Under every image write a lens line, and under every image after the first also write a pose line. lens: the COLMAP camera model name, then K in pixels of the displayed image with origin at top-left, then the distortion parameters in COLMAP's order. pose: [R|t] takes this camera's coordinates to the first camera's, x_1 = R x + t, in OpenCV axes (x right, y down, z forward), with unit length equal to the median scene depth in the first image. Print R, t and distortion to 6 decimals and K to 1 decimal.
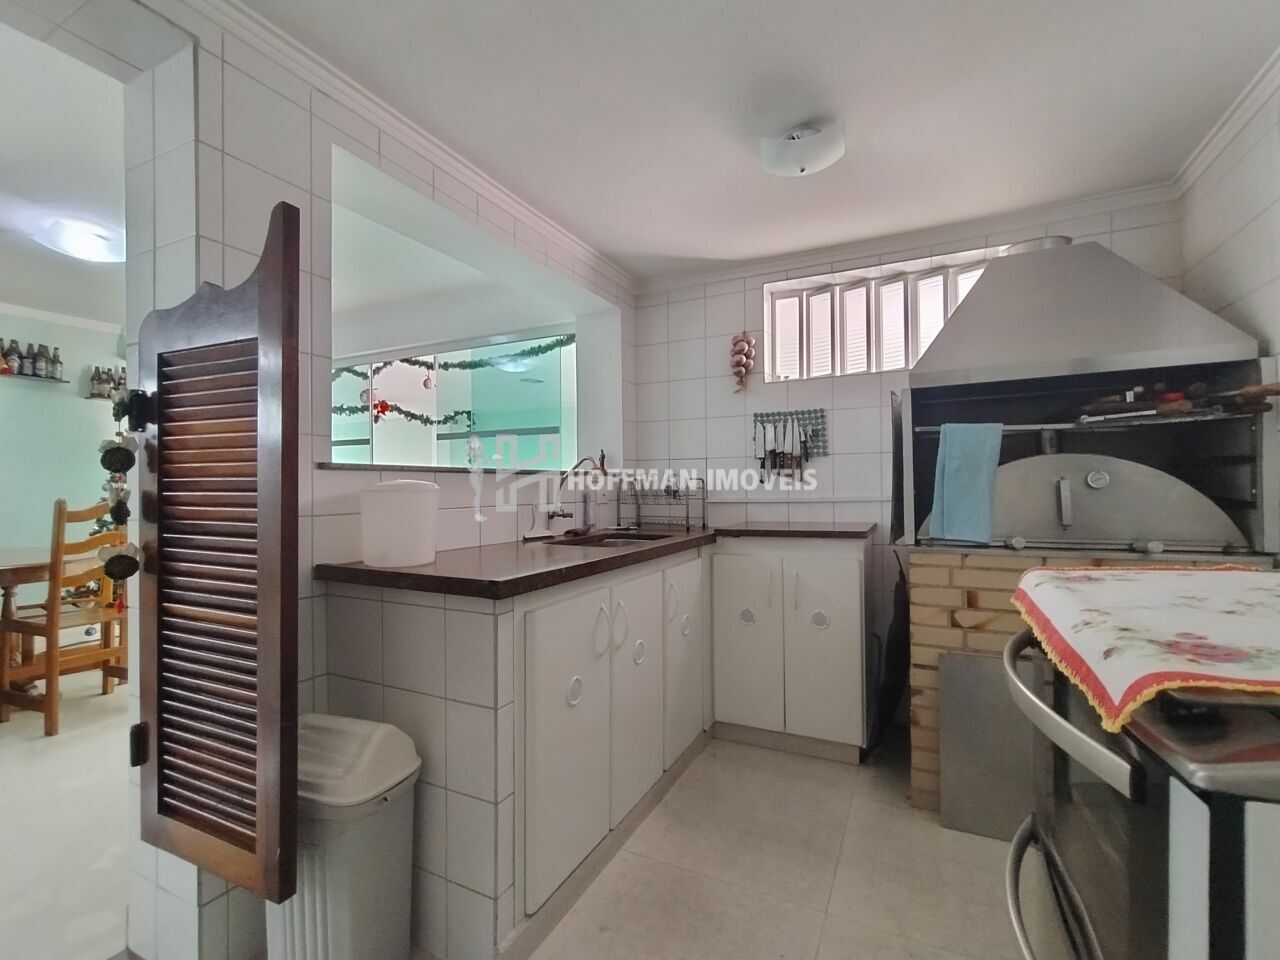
lens RADIAL K [[585.3, 0, 645.3], [0, 585.3, 485.0], [0, 0, 1]] dist [0.003082, 0.000432]
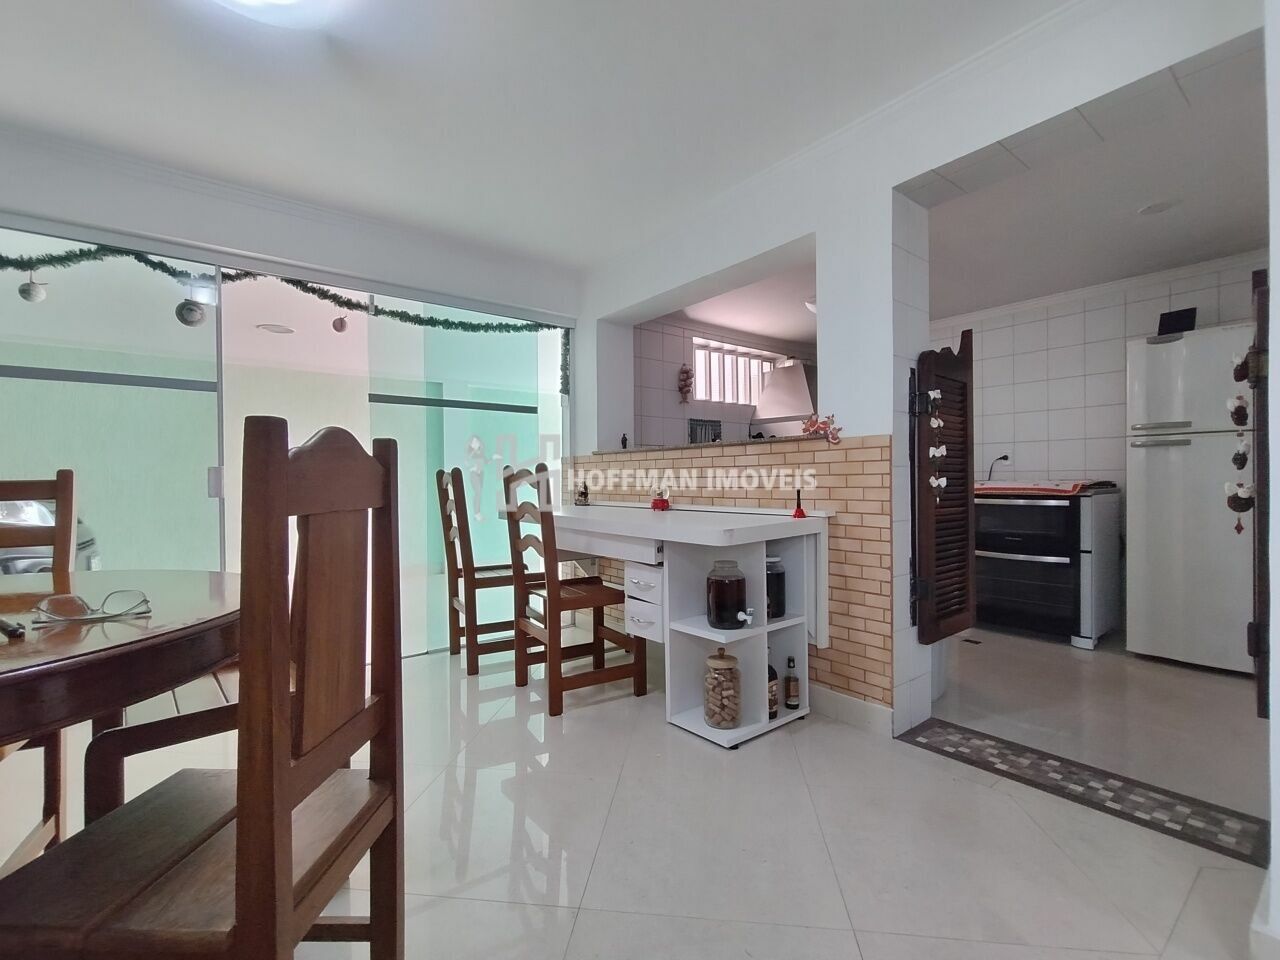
lens RADIAL K [[585.3, 0, 642.6], [0, 585.3, 483.0], [0, 0, 1]] dist [0.003082, 0.000432]
pose [[0.445845, 0.006269, 0.895088, -0.856246], [0.001249, 0.999970, -0.007625, 0.038689], [-0.895110, 0.004518, 0.445823, 0.300112]]
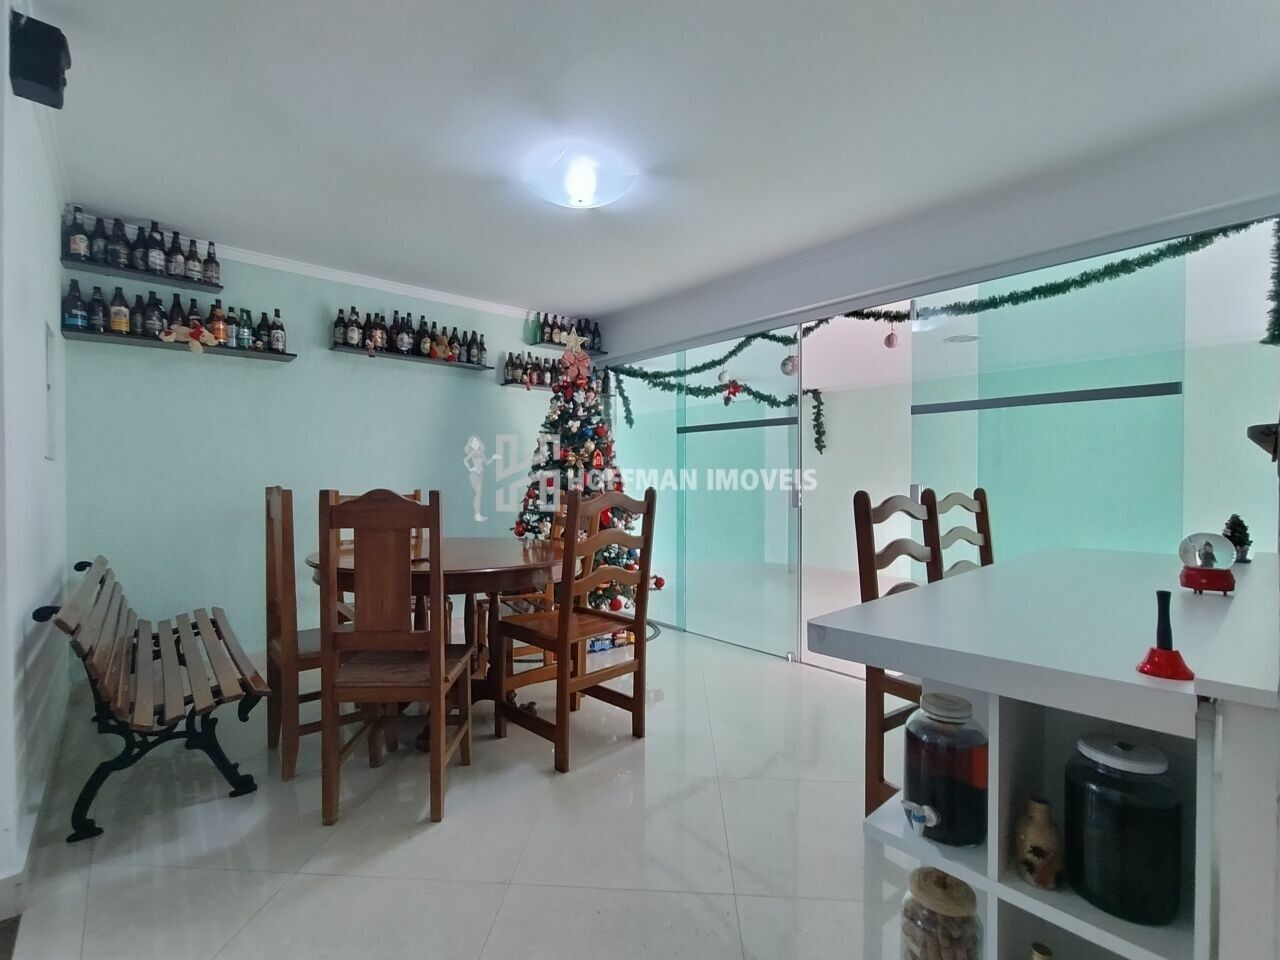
lens RADIAL K [[585.3, 0, 638.9], [0, 585.3, 483.0], [0, 0, 1]] dist [0.003082, 0.000432]
pose [[0.928574, 0.012998, -0.370920, -0.381286], [-0.008584, 0.999871, 0.013547, 0.003549], [0.371049, -0.009395, 0.928566, 0.170414]]
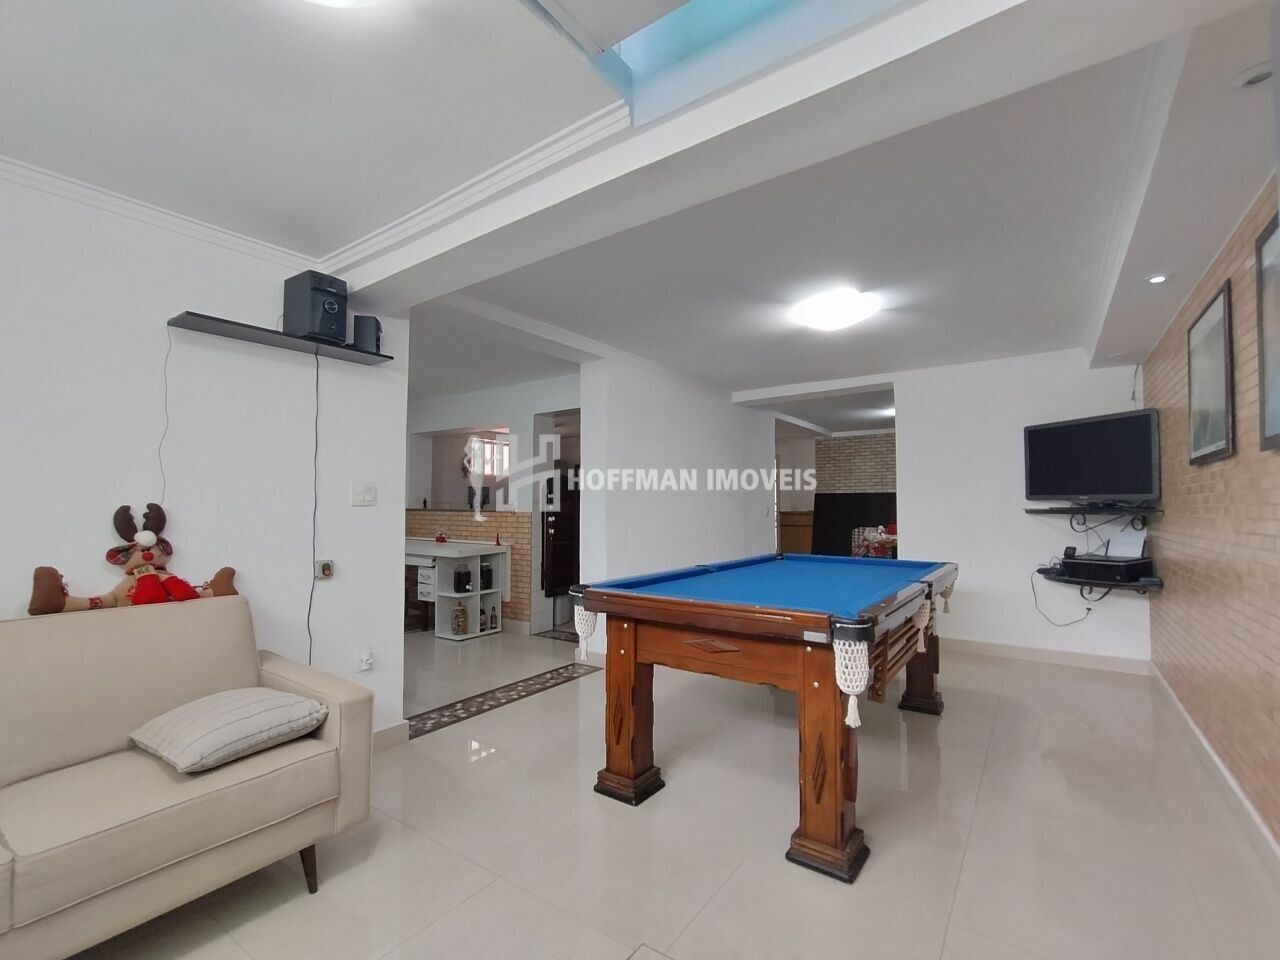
lens RADIAL K [[585.3, 0, 633.6], [0, 585.3, 476.9], [0, 0, 1]] dist [0.003082, 0.000432]
pose [[0.188447, 0.057354, 0.980407, -1.498075], [-0.008064, 0.998350, -0.056854, -0.011826], [-0.982050, 0.002808, 0.188599, -0.113621]]
